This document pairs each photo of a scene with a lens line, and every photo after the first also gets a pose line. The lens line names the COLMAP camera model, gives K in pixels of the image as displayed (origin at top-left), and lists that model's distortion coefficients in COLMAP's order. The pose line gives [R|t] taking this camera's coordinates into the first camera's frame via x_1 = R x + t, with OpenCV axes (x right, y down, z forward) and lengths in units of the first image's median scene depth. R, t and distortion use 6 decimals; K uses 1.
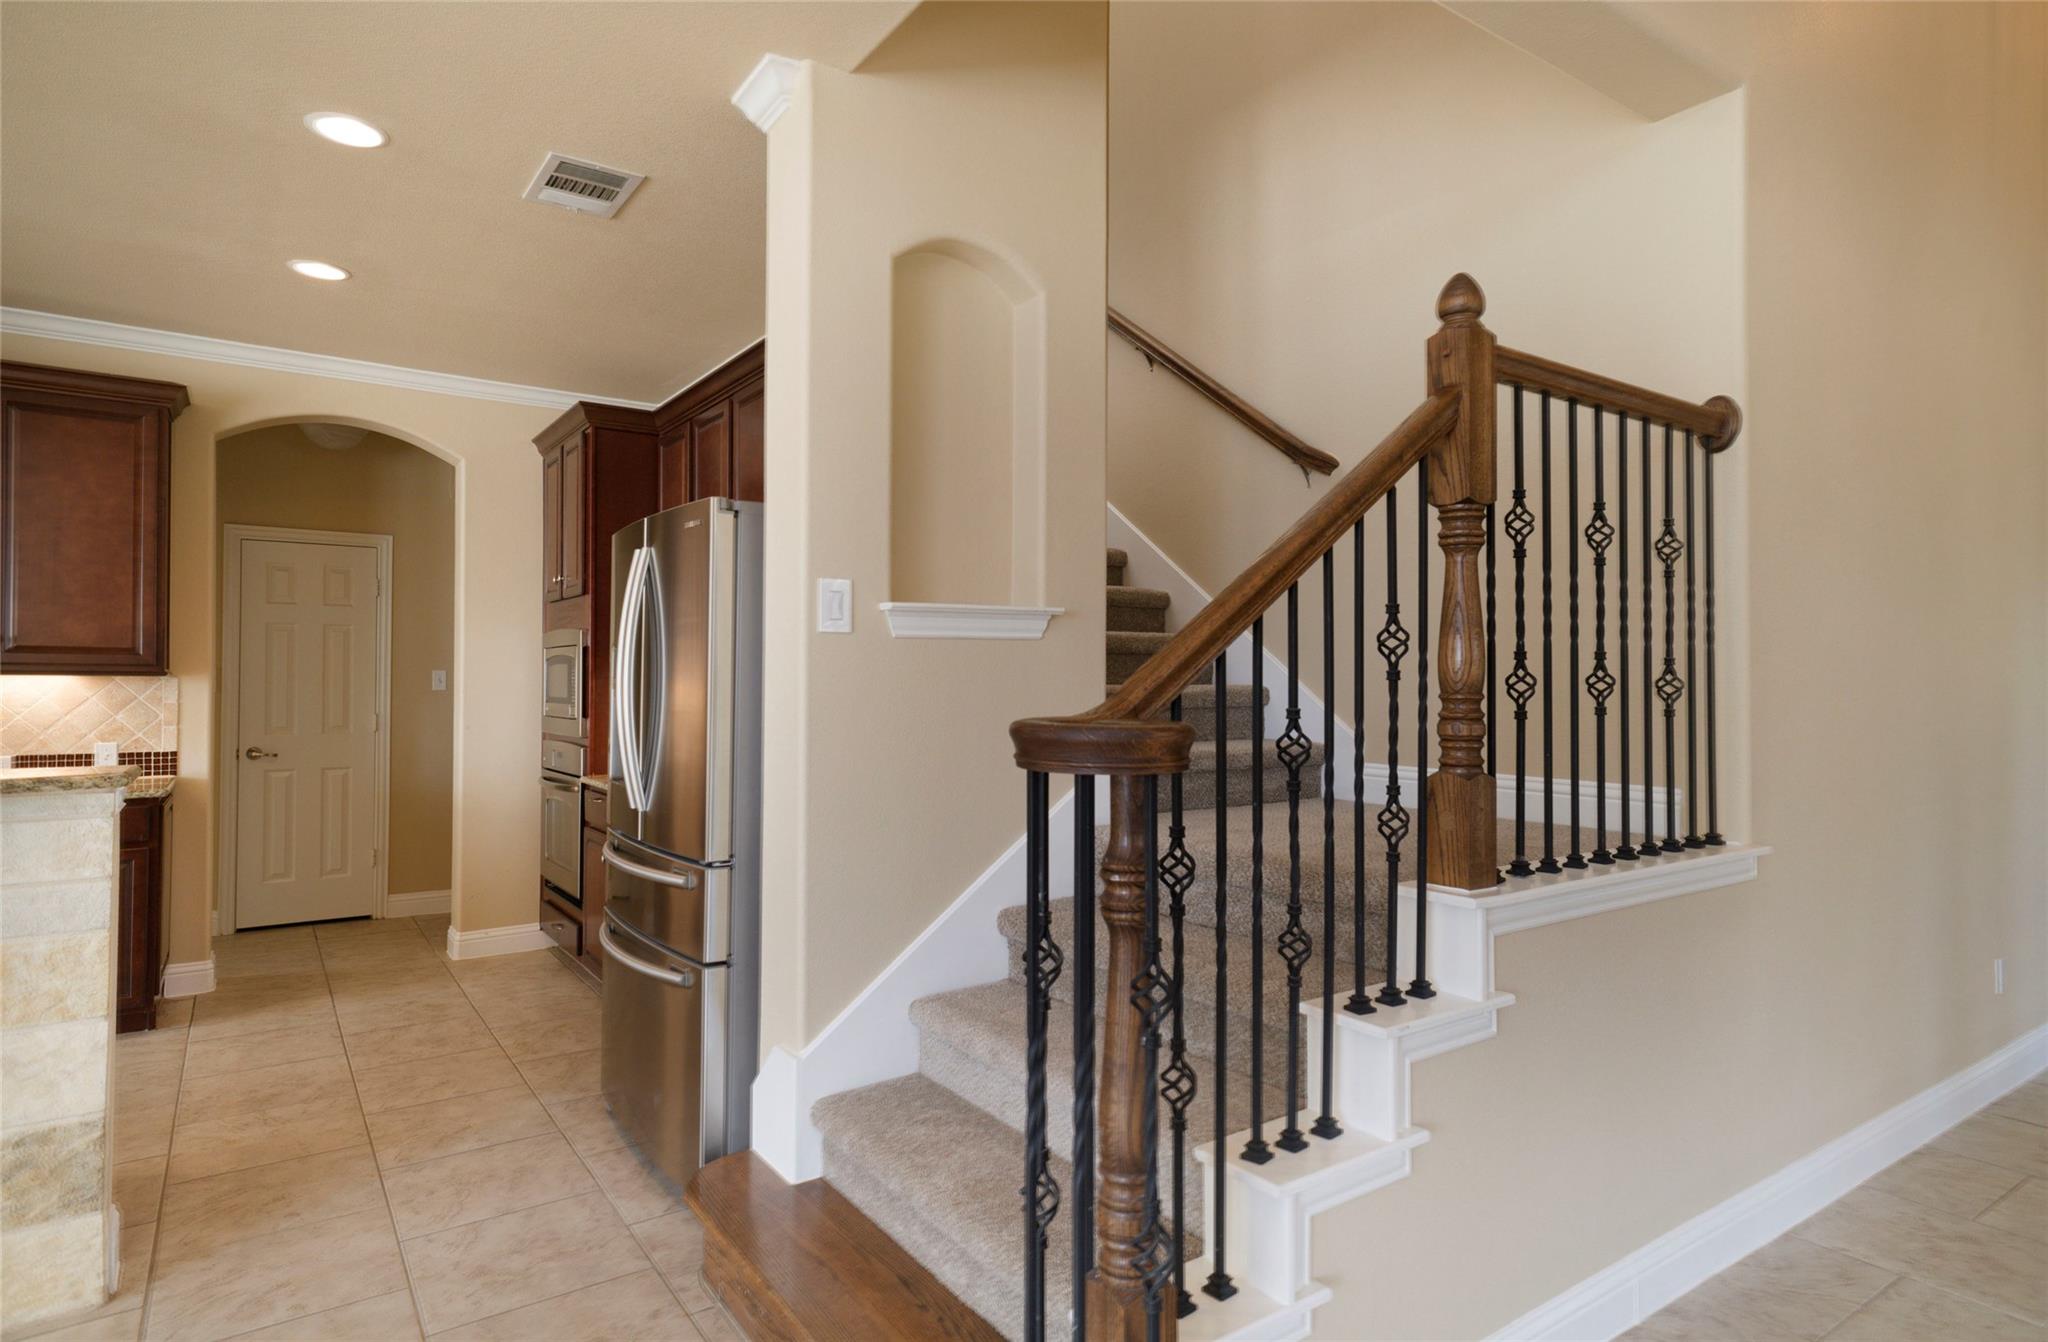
lens RADIAL K [[1106.5, 0, 1021.0], [0, 1106.5, 669.9], [0, 0, 1]] dist [-0.001891, 0.016134]
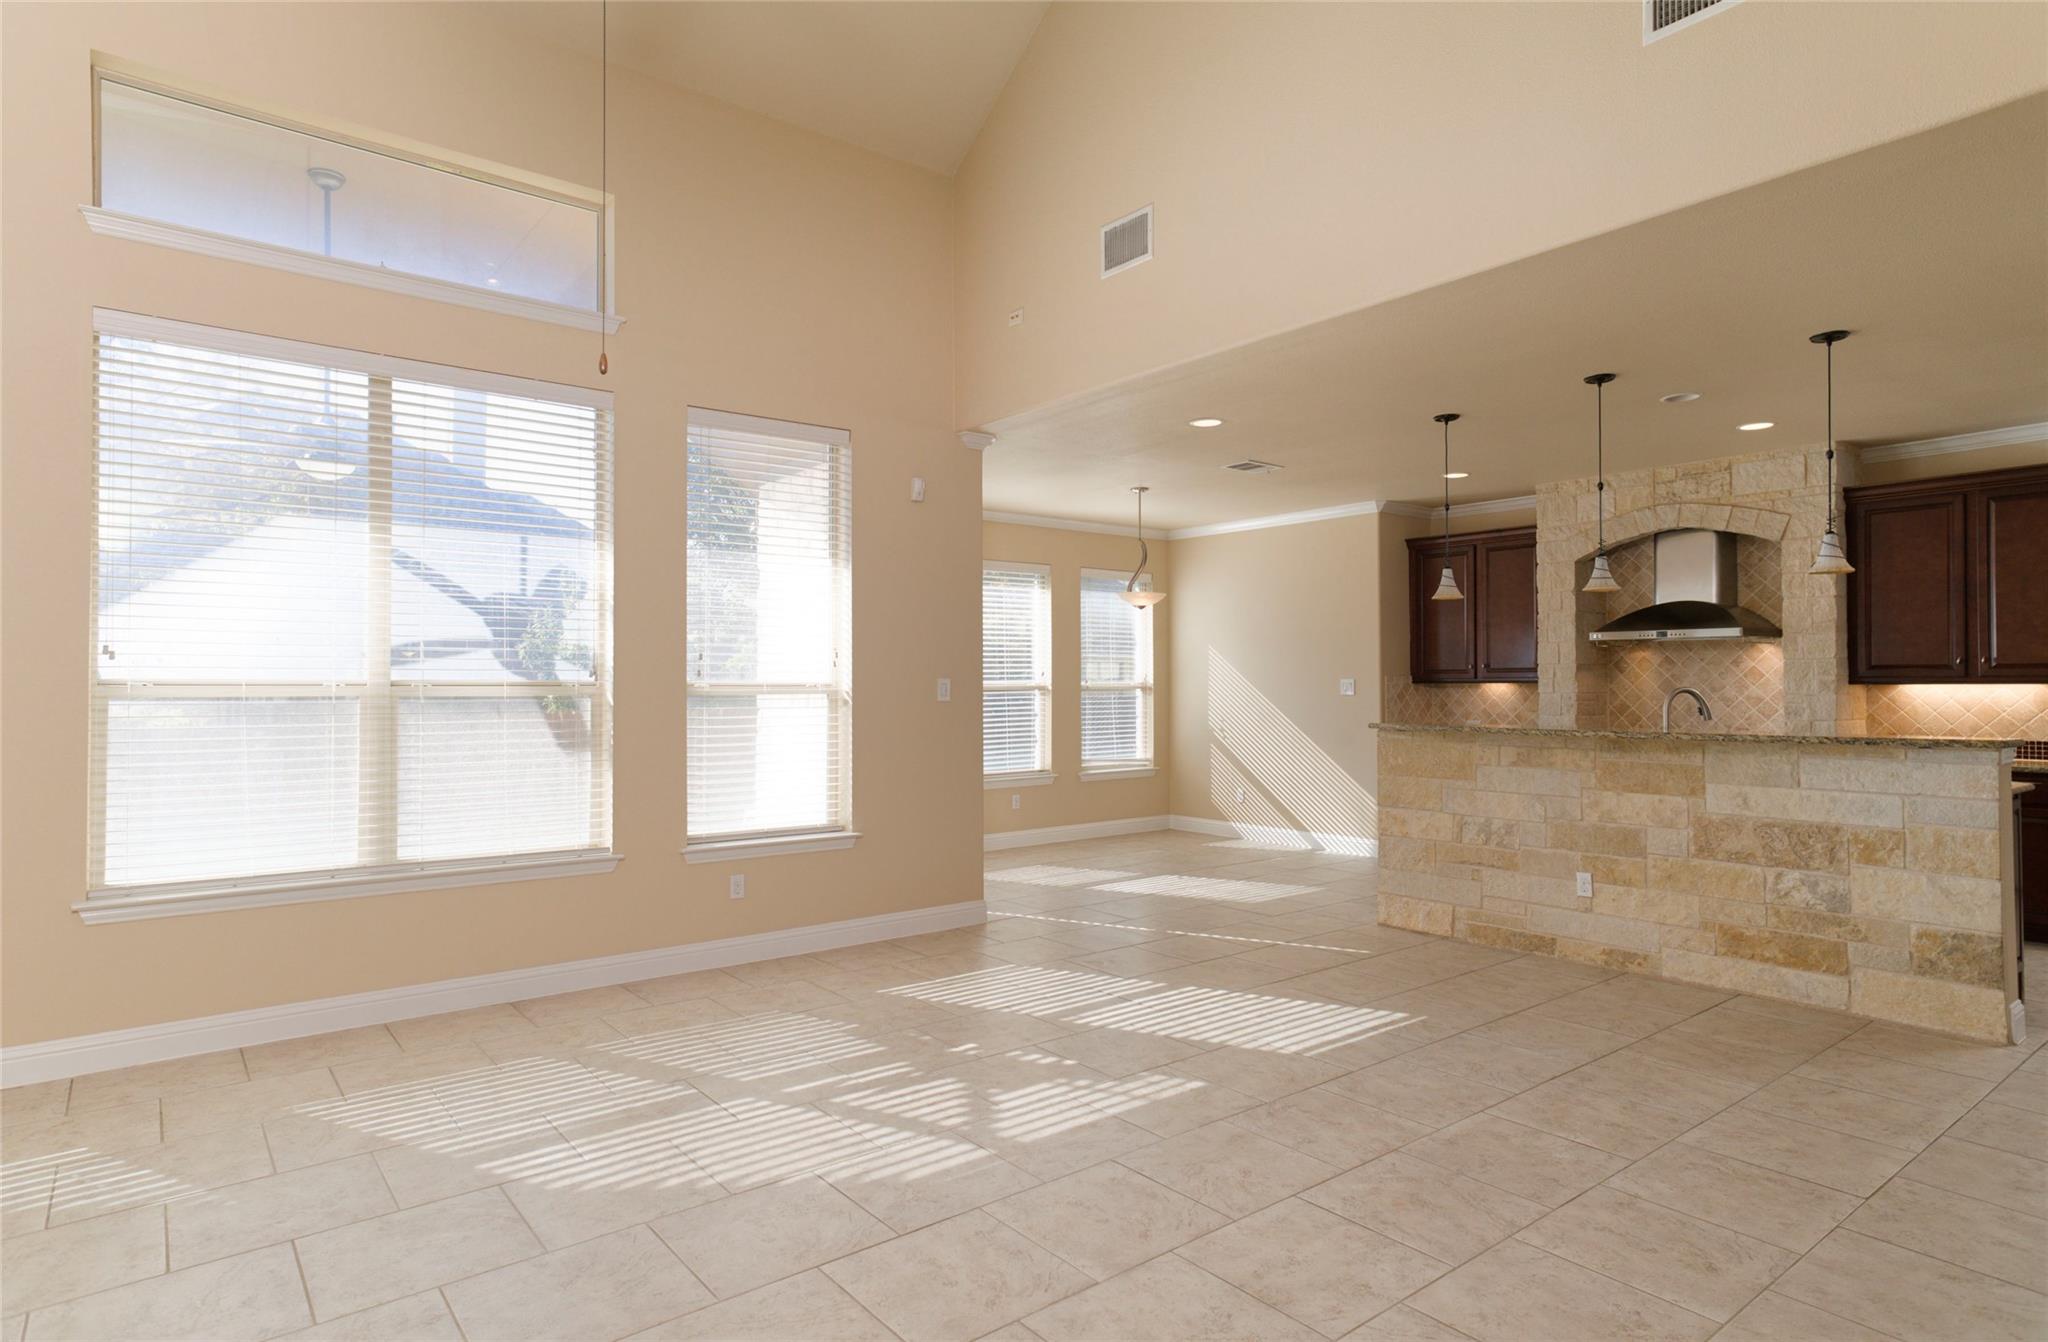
lens RADIAL K [[1106.5, 0, 1025.5], [0, 1106.5, 668.9], [0, 0, 1]] dist [-0.001891, 0.016134]
pose [[0.053081, -0.019524, -0.998399, 0.870173], [0.016711, 0.999686, -0.018661, -0.012793], [0.998450, -0.015694, 0.053390, -0.624078]]
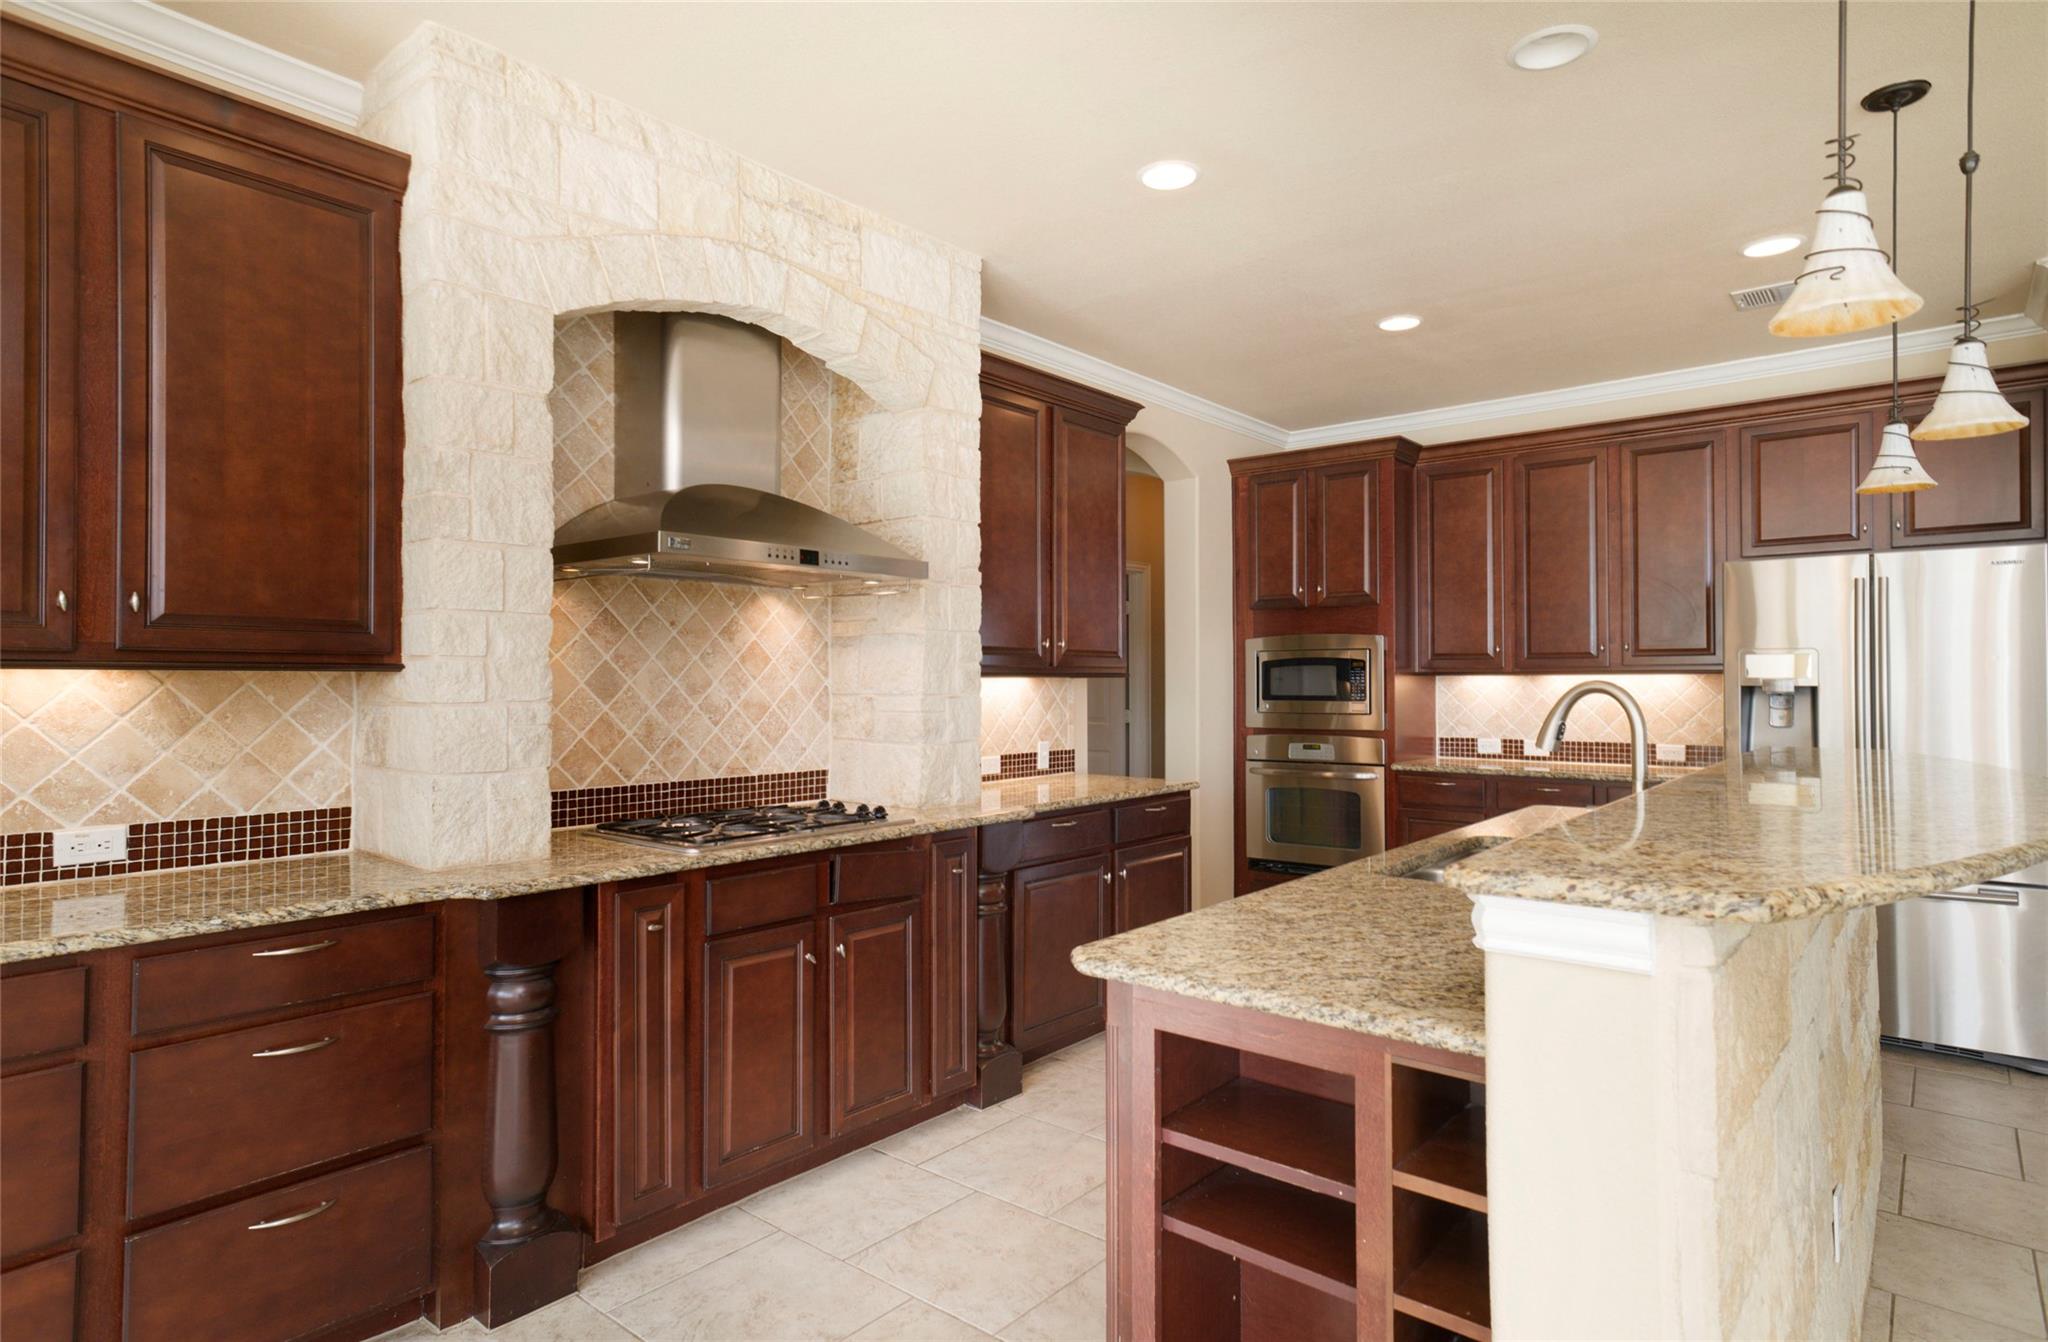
lens RADIAL K [[1106.5, 0, 1014.0], [0, 1106.5, 663.2], [0, 0, 1]] dist [-0.001891, 0.016134]
pose [[0.967575, -0.001829, 0.252579, -2.063863], [0.001795, 0.999998, 0.000363, -0.013178], [-0.252579, 0.000102, 0.967576, -0.031545]]
